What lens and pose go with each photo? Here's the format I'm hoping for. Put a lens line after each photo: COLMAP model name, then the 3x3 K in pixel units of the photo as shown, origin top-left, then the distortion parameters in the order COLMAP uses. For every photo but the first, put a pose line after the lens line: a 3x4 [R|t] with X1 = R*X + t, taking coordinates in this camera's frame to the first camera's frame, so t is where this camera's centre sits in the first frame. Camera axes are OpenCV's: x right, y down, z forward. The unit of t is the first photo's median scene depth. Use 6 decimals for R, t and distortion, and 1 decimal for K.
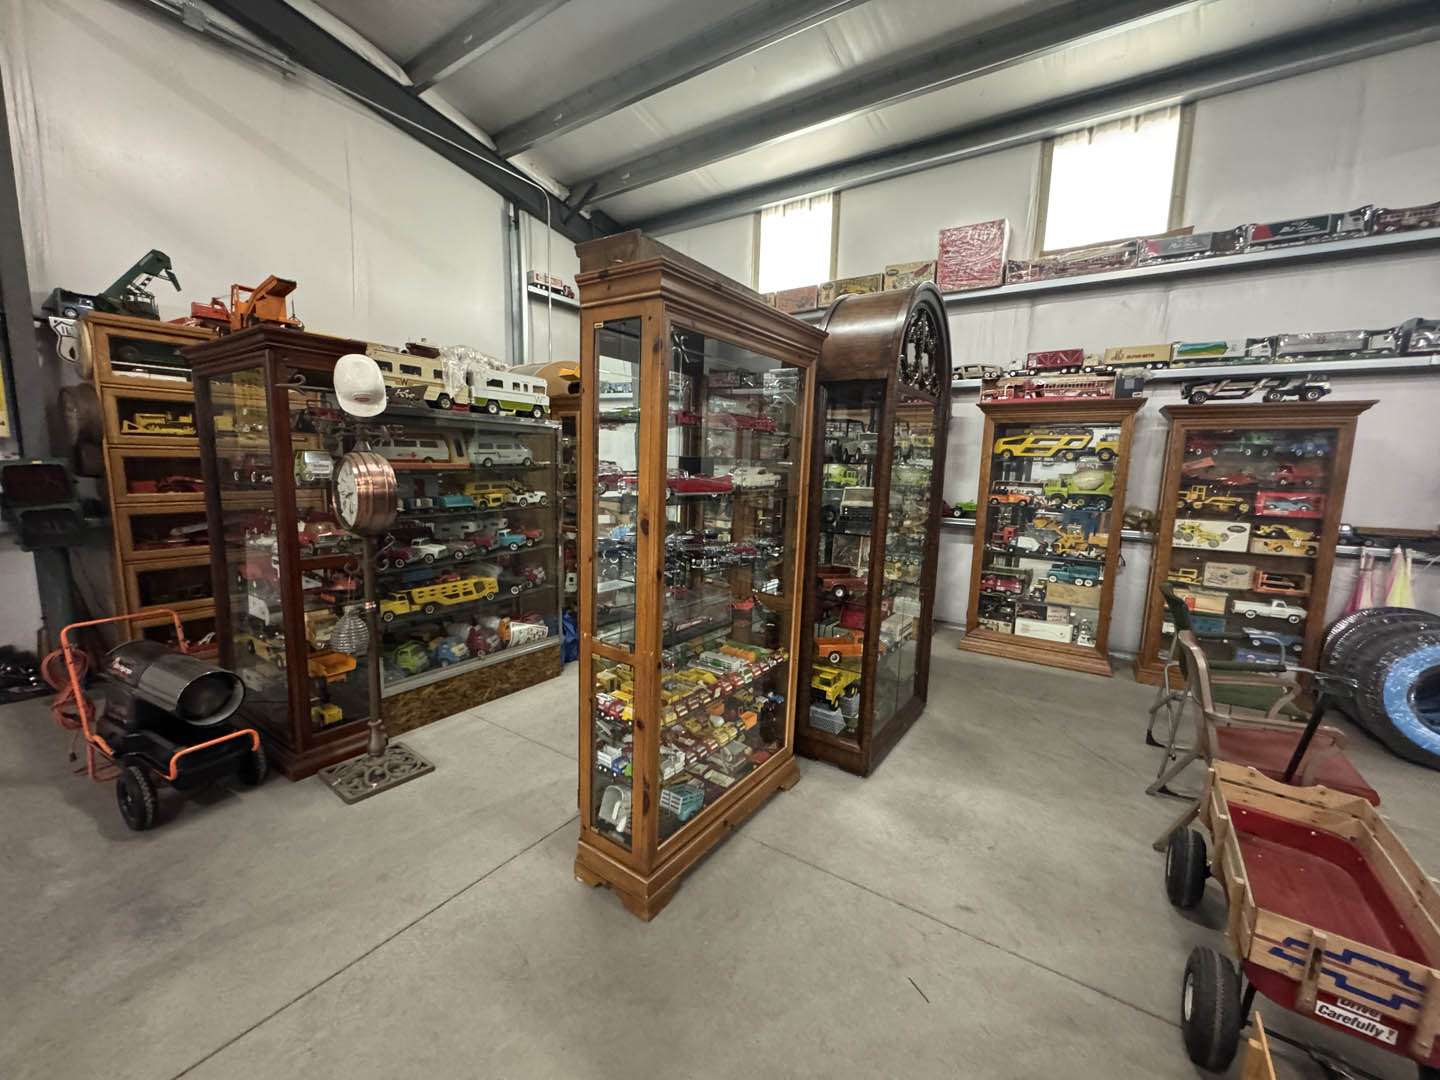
lens RADIAL K [[575.3, 0, 715.7], [0, 575.3, 537.6], [0, 0, 1]] dist [-0.005954, -0.000168]
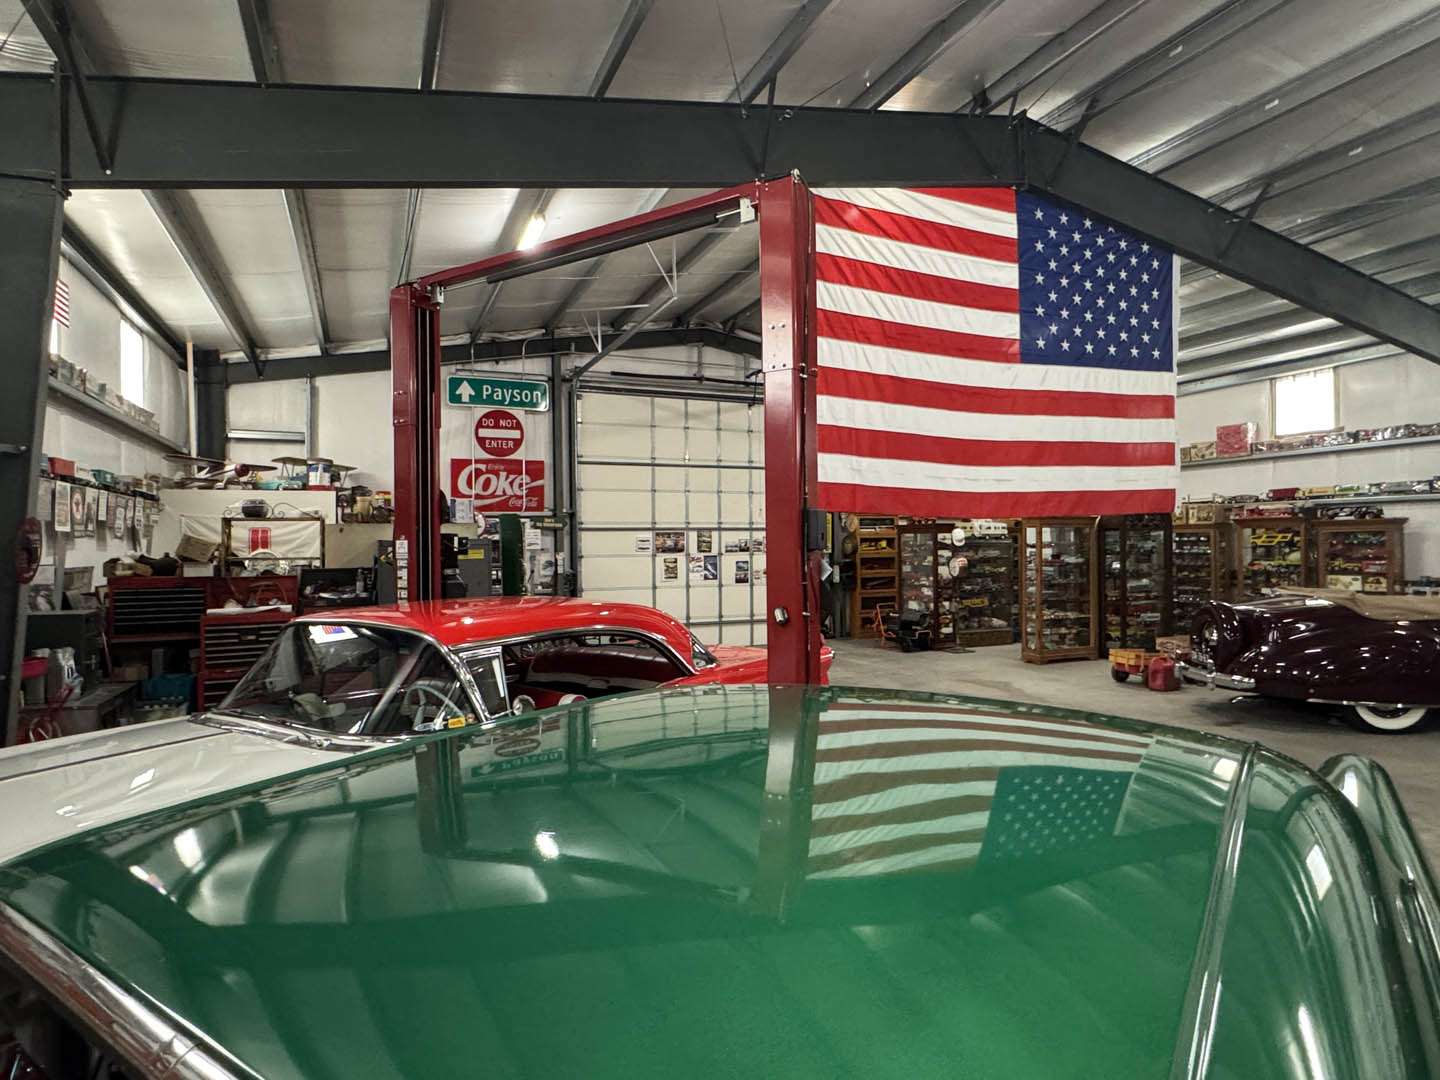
lens RADIAL K [[818.8, 0, 722.7], [0, 818.8, 541.0], [0, 0, 1]] dist [-0.001661, -0.000692]
pose [[0.843538, -0.036440, -0.535832, 0.580475], [-0.035910, 0.991636, -0.123970, 0.293593], [0.535868, 0.123815, 0.835174, -2.668068]]
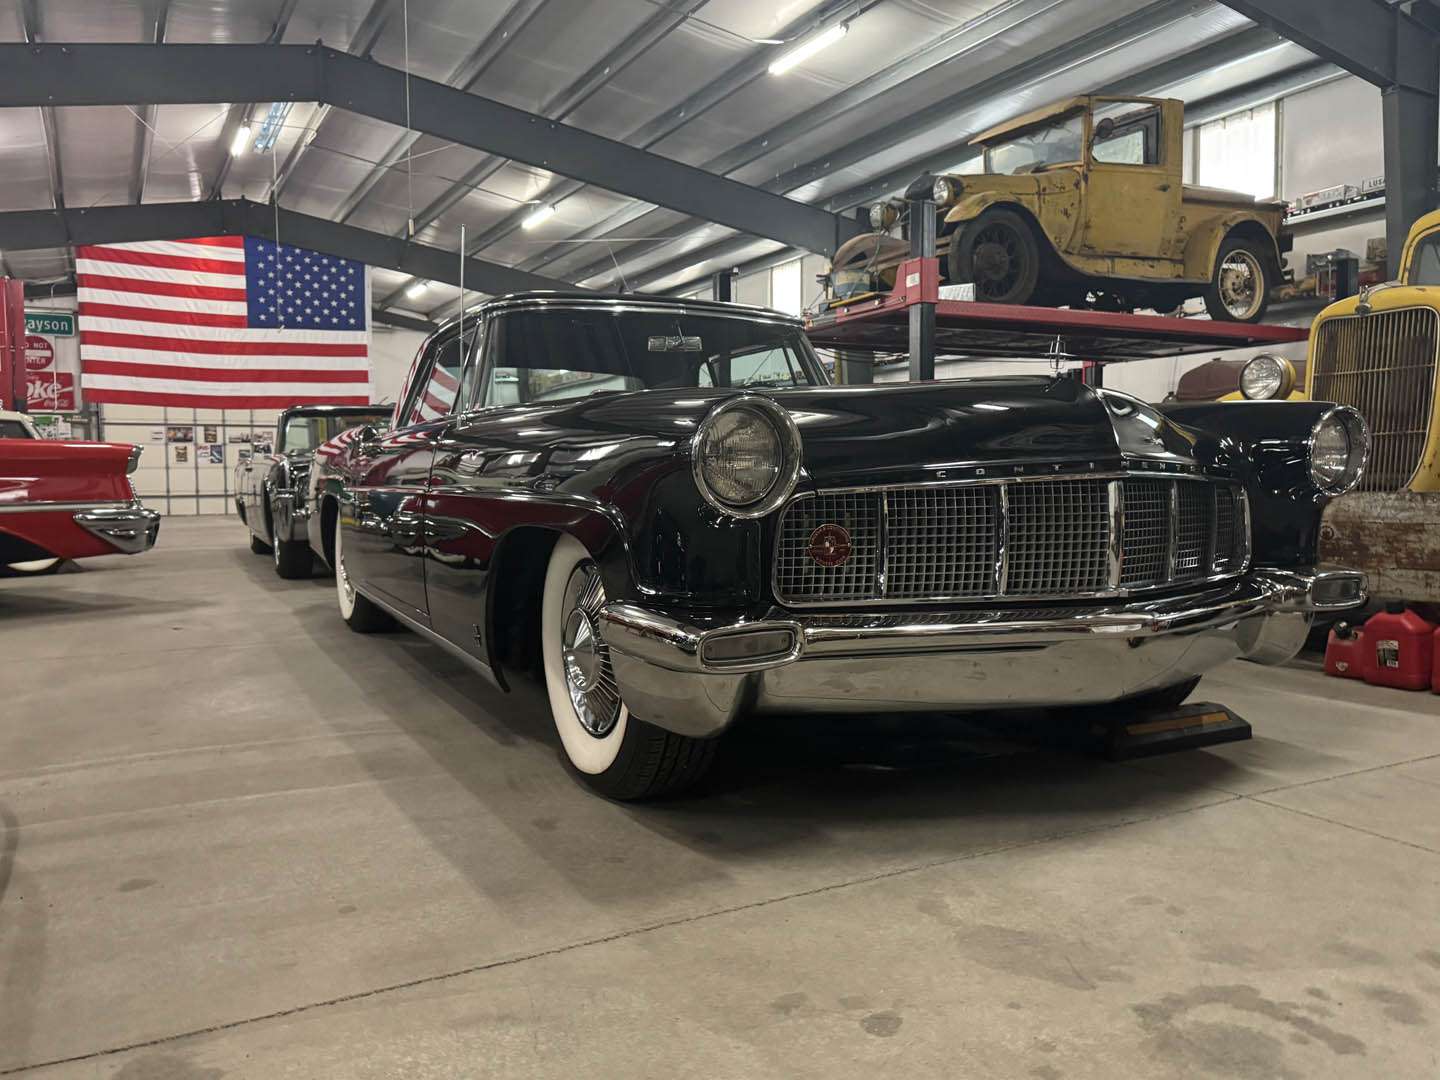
lens RADIAL K [[1113.6, 0, 719.2], [0, 1113.6, 539.7], [0, 0, 1]] dist [-0.005631, -0.003852]
pose [[0.888651, -0.005020, -0.458556, 7.208449], [-0.028766, 0.997361, -0.066667, 1.246701], [0.457680, 0.072435, 0.886161, -5.240713]]
